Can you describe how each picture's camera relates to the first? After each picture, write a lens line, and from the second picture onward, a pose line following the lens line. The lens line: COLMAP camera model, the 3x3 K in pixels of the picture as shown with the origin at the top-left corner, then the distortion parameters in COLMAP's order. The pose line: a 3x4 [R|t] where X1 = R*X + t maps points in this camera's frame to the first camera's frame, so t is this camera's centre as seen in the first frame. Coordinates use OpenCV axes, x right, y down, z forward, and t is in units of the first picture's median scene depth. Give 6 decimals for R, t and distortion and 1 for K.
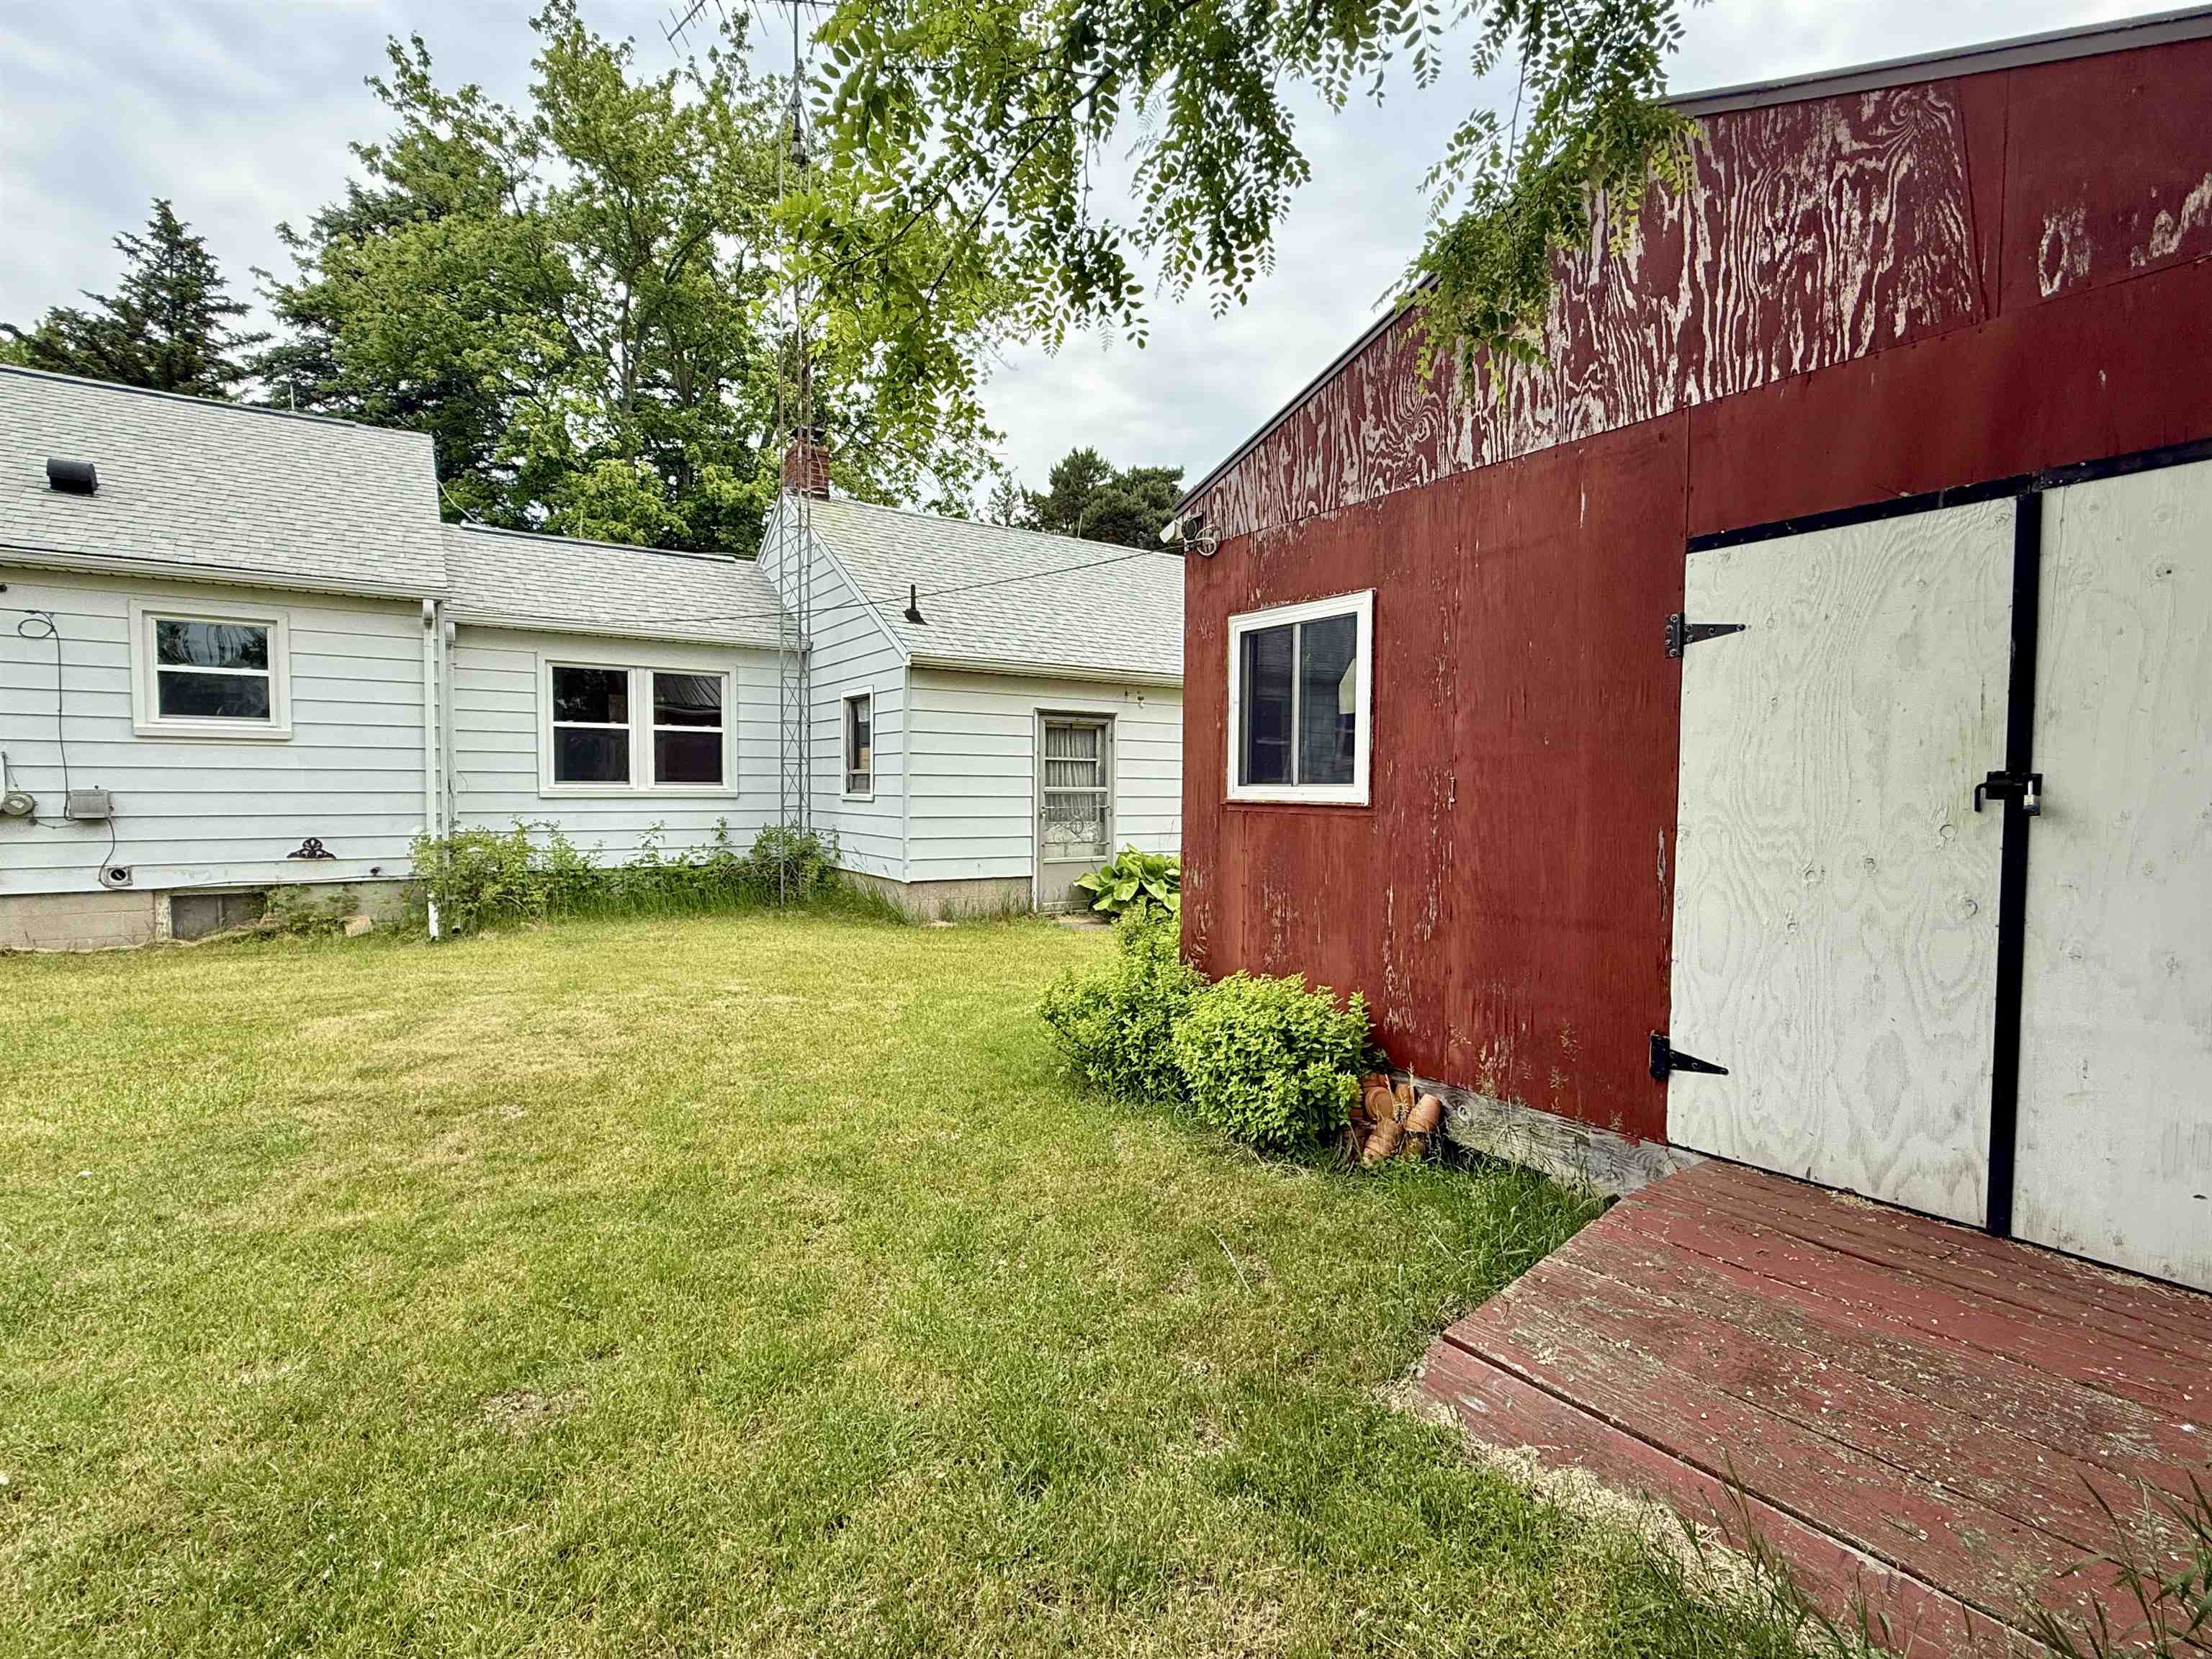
lens RADIAL K [[1048.6, 0, 1104.6], [0, 1048.6, 830.3], [0, 0, 1]] dist [-0.001532, -0.000646]
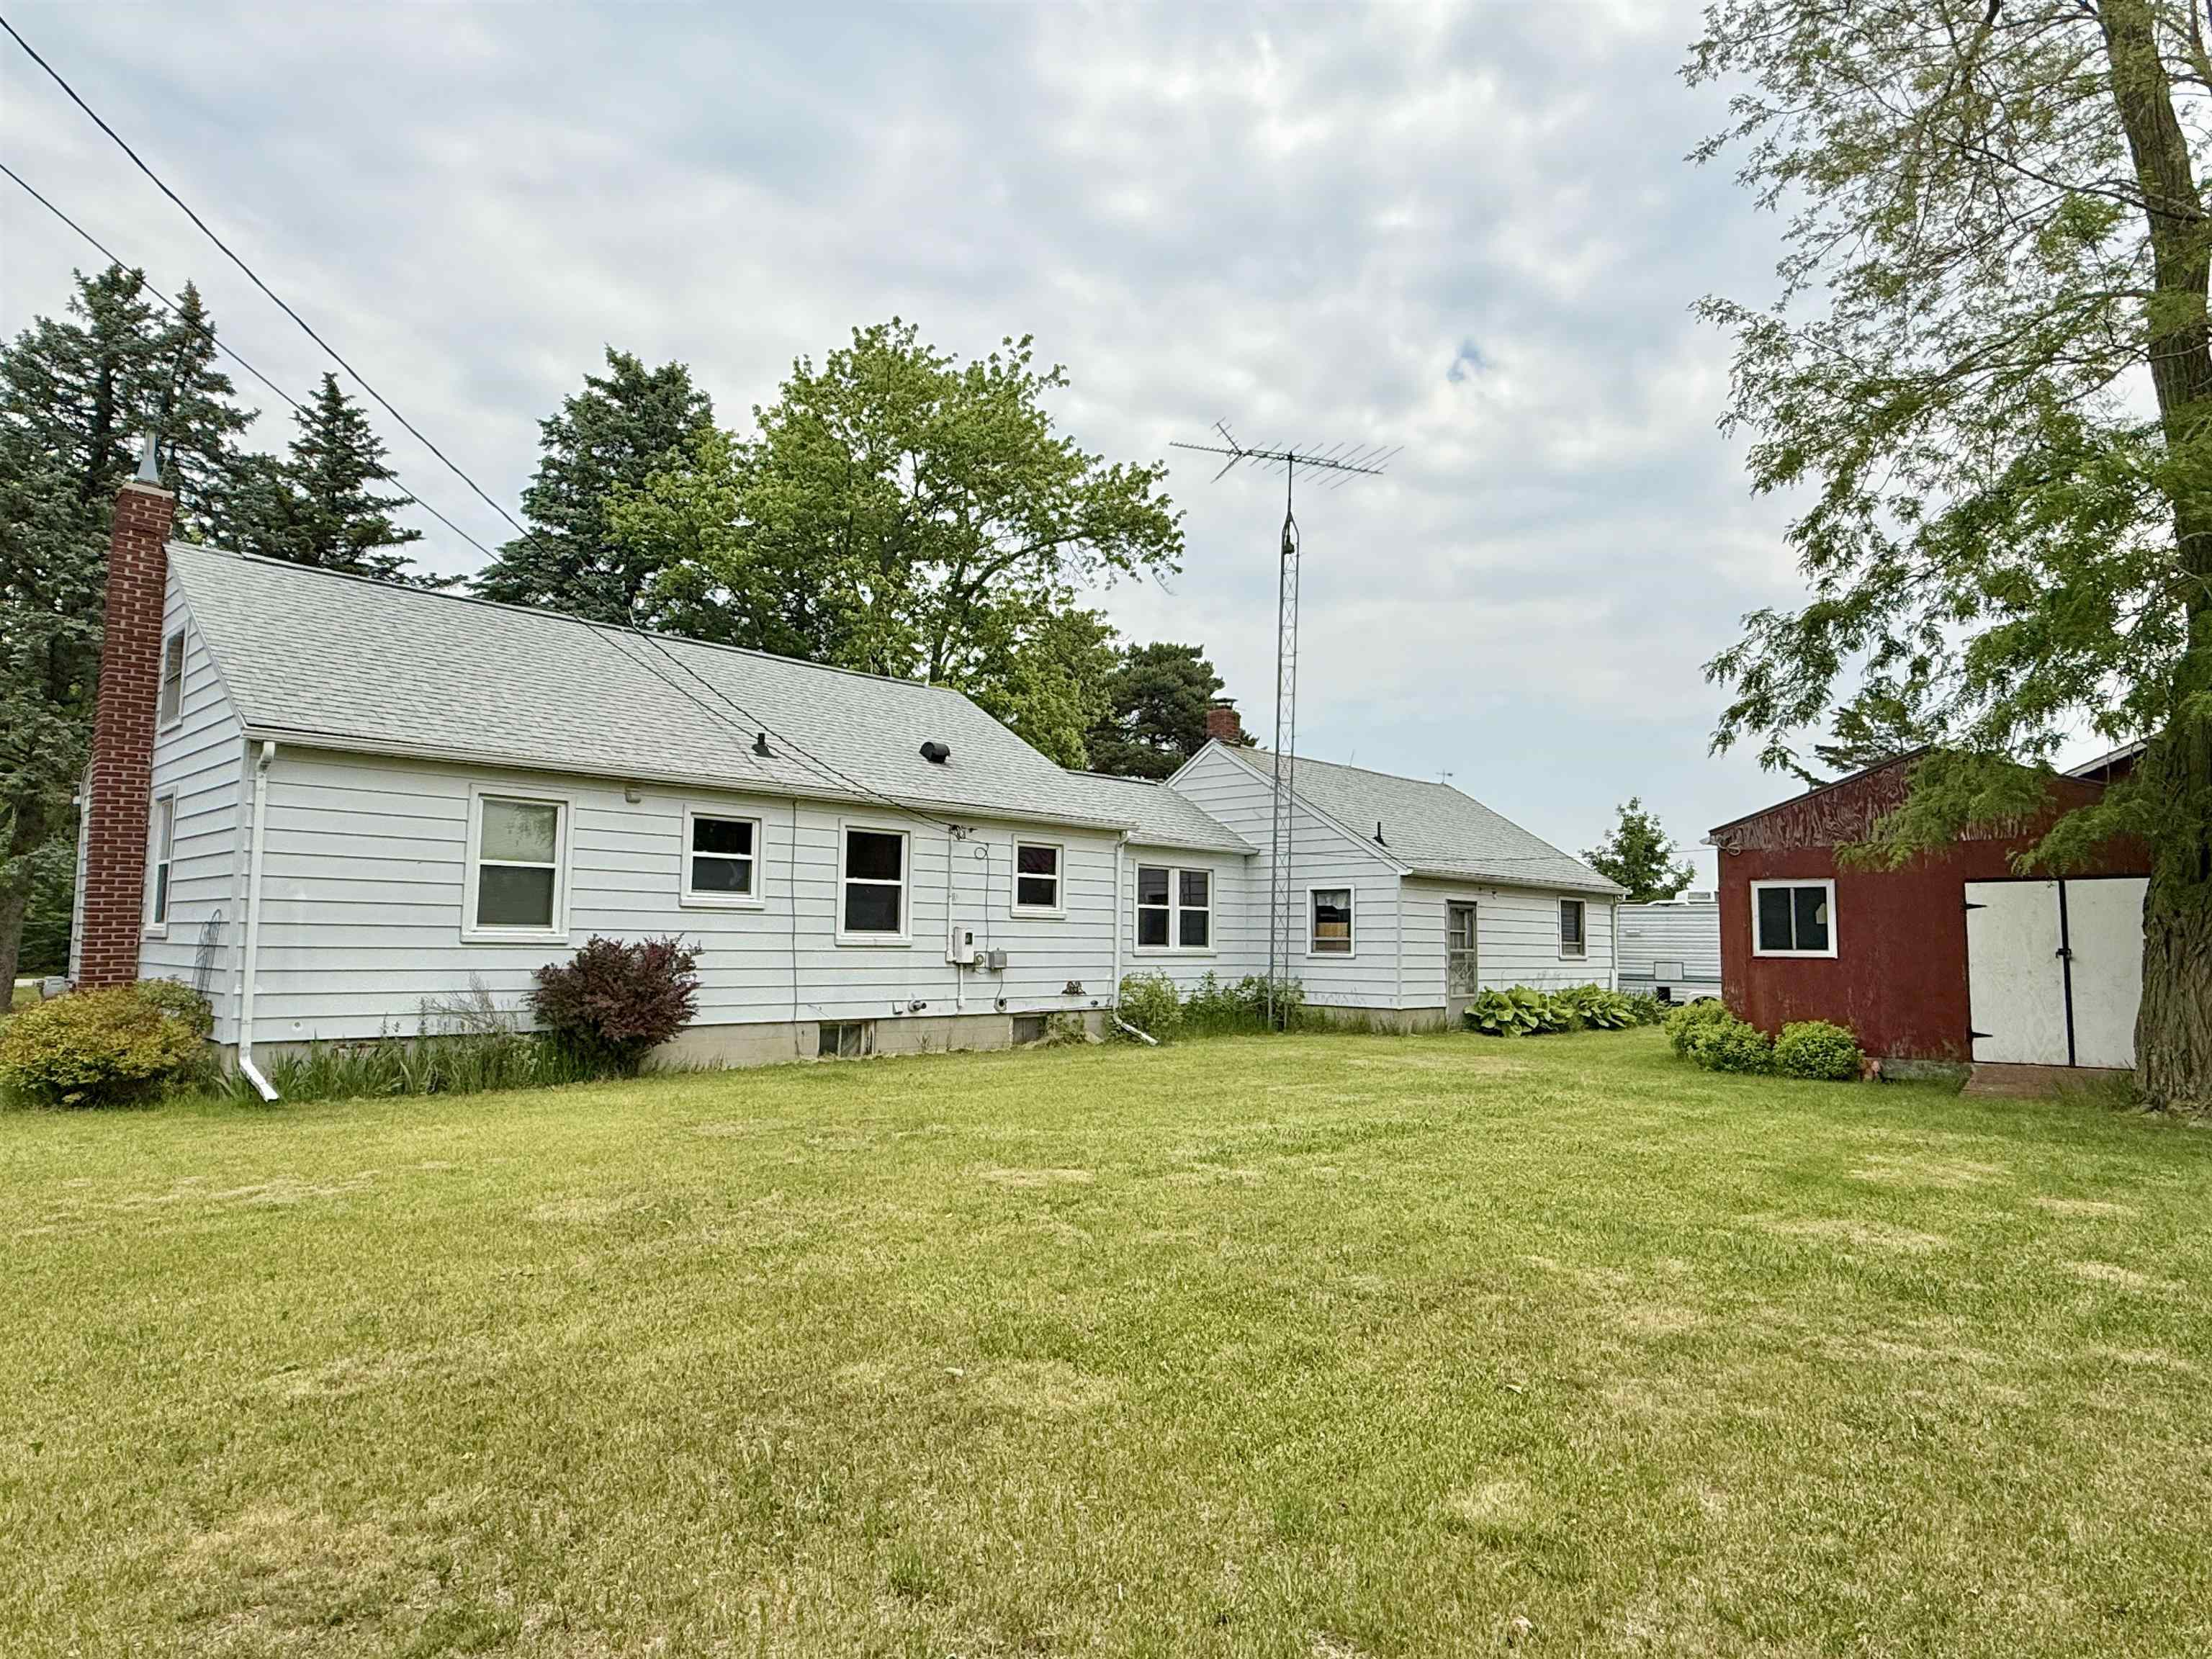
lens RADIAL K [[1287.3, 0, 1109.8], [0, 1287.3, 828.6], [0, 0, 1]] dist [-0.004771, 0.000554]
pose [[0.980391, 0.020153, 0.196027, -2.395892], [0.005592, 0.991511, -0.129905, 0.069827], [-0.196981, 0.128454, 0.971956, -2.026809]]
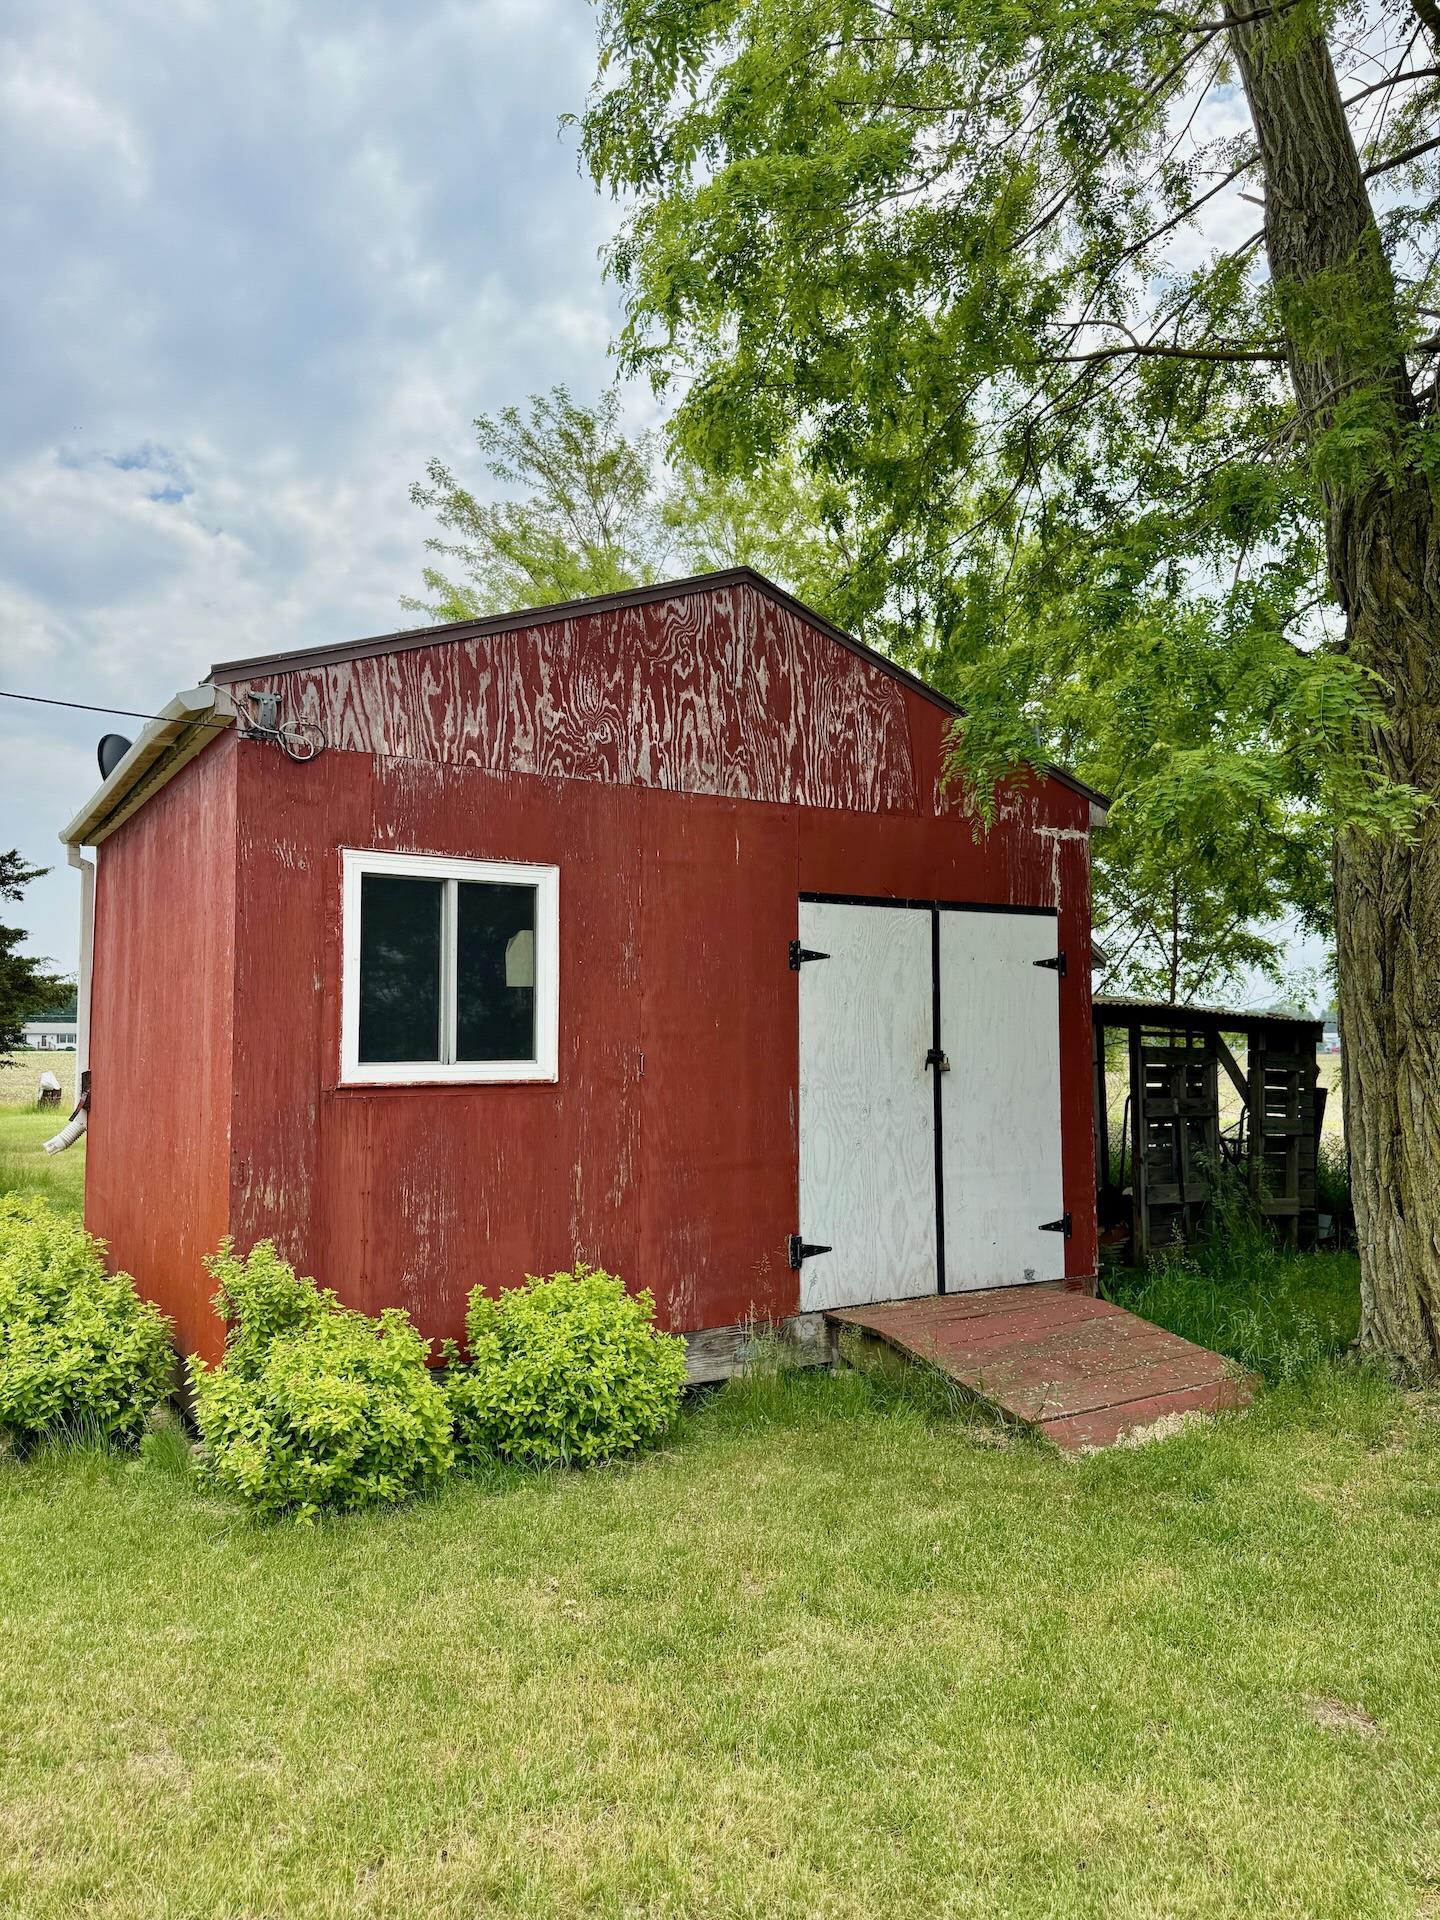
lens RADIAL K [[1344.9, 0, 718.0], [0, 1344.9, 967.6], [0, 0, 1]] dist [0.096001, -0.006671]
pose [[0.029074, 0.050753, 0.998288, -1.080659], [0.045261, 0.997619, -0.052037, -0.062010], [-0.998552, 0.046697, 0.026708, 0.860381]]
